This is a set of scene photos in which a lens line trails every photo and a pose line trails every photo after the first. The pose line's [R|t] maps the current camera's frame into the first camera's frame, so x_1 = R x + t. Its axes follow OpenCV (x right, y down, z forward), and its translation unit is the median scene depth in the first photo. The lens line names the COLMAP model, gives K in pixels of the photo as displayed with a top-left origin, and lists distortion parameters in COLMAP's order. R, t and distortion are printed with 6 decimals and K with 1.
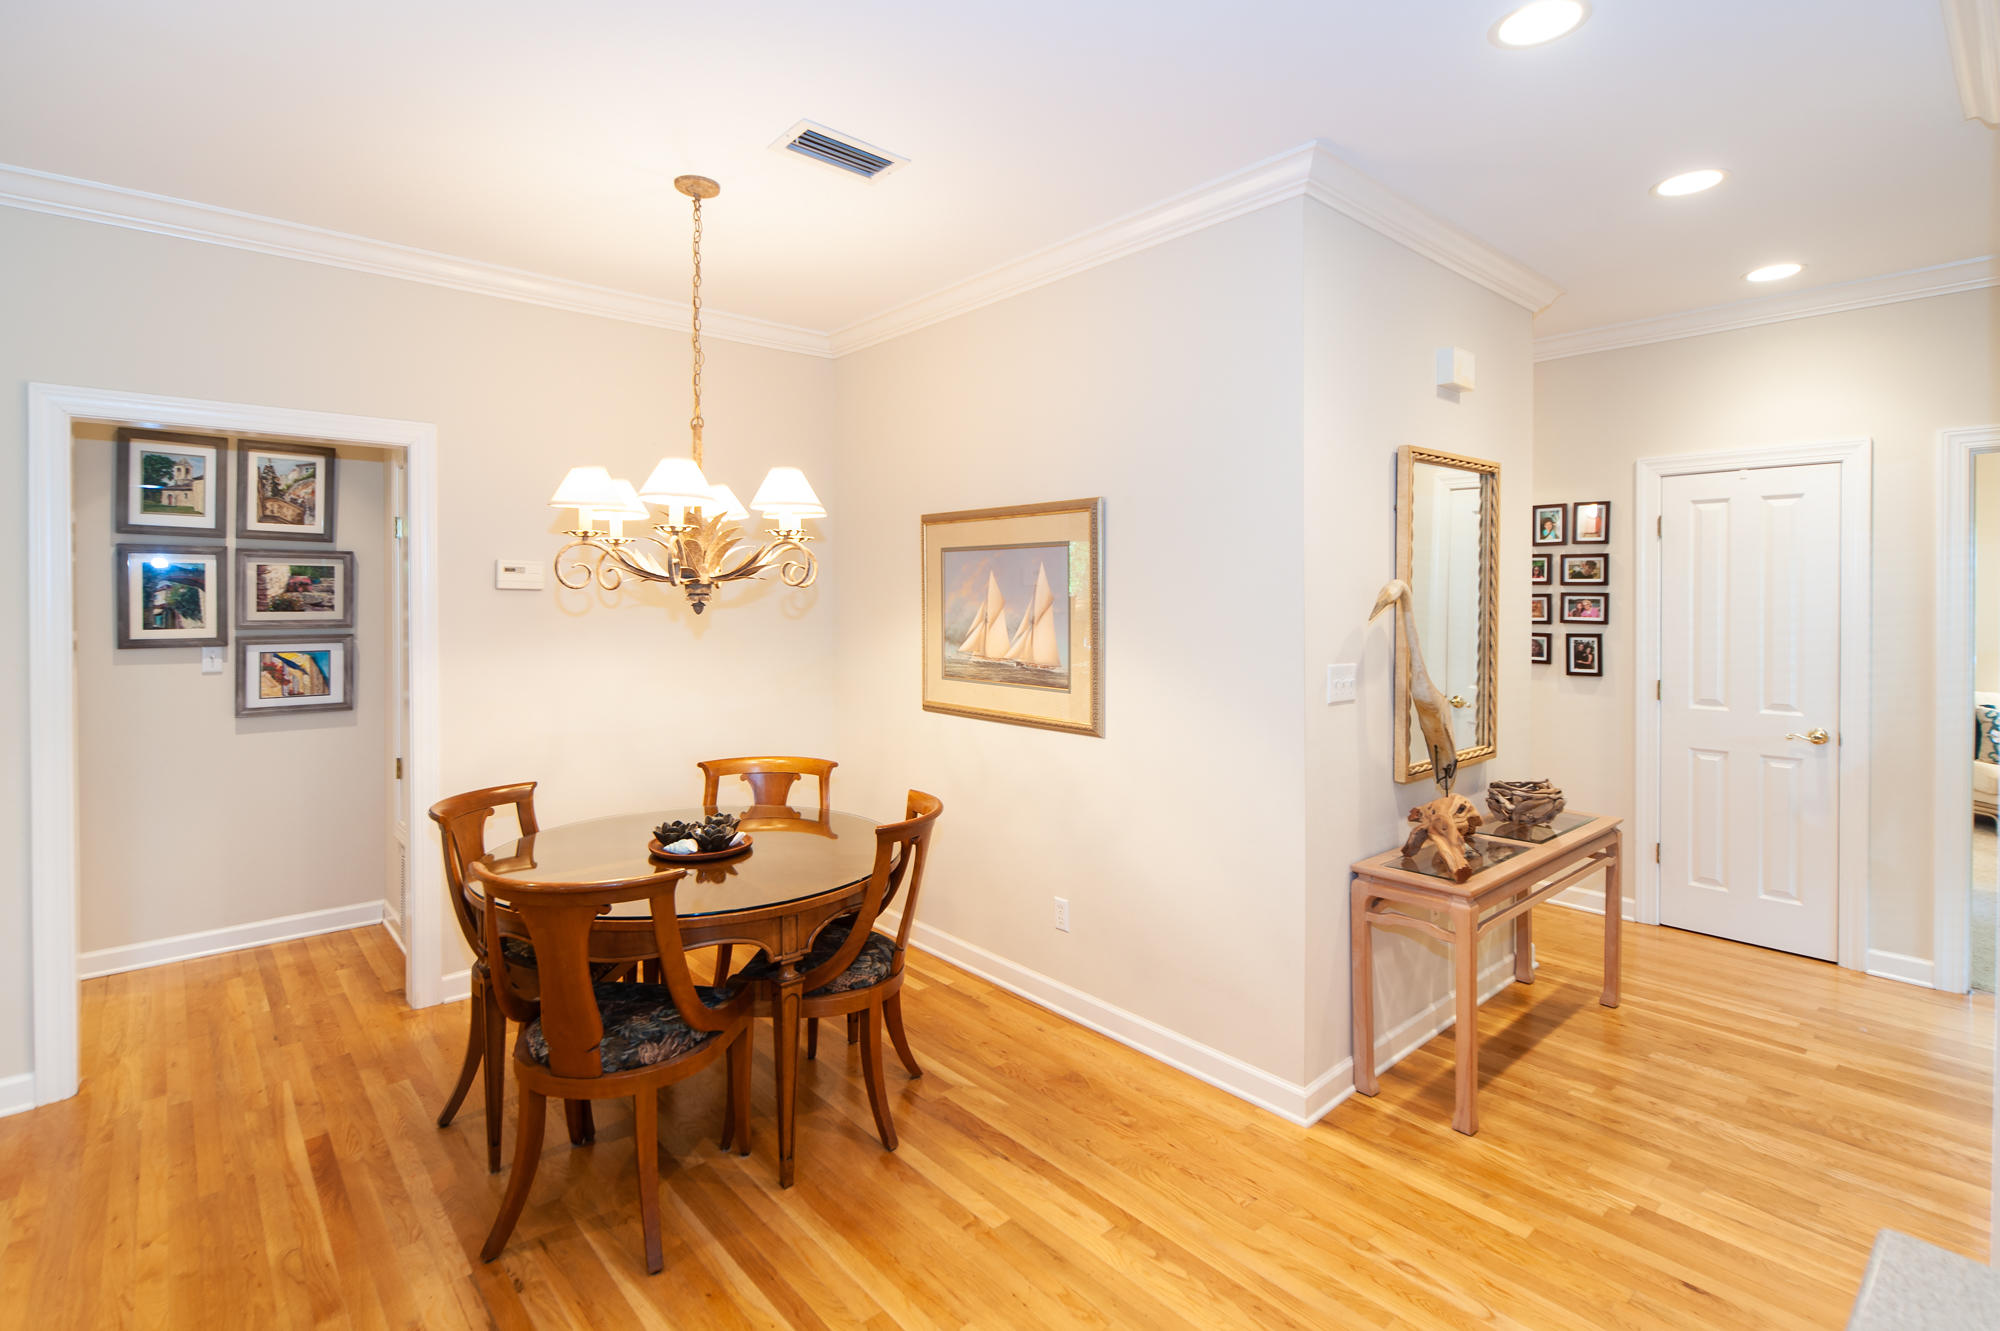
lens RADIAL K [[971.6, 0, 1004.2], [0, 971.6, 600.0], [0, 0, 1]] dist [-0.001659, -0.000526]
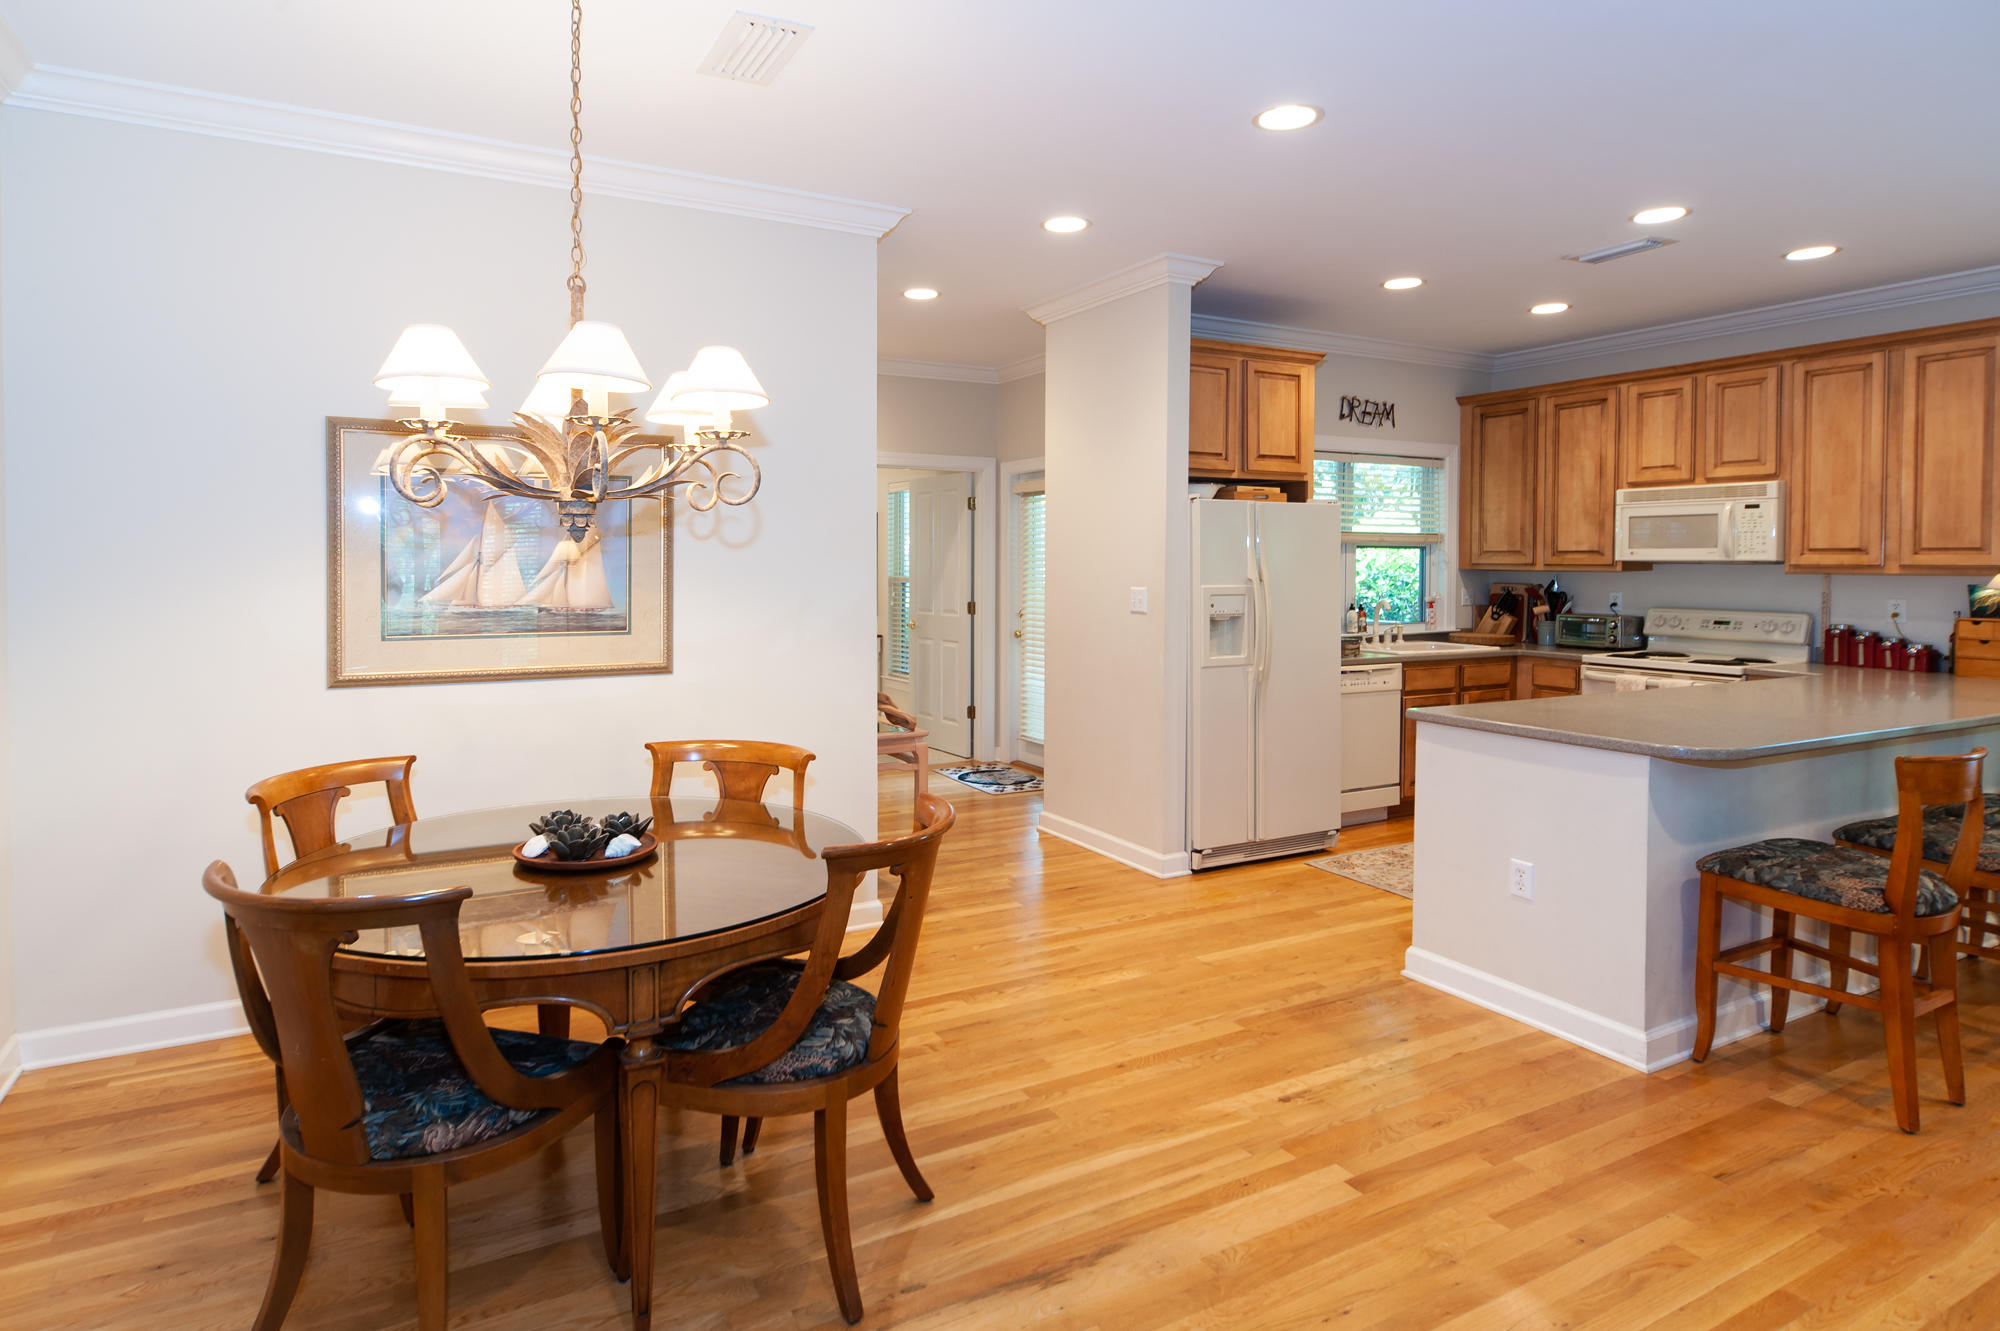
lens RADIAL K [[1056.3, 0, 901.8], [0, 1056.3, 578.1], [0, 0, 1]] dist [0.001928, -0.001881]
pose [[0.260564, -0.012601, 0.965374, -0.846688], [0.001842, 0.999919, 0.012554, 0.026602], [-0.965455, -0.001493, 0.260567, 0.450834]]
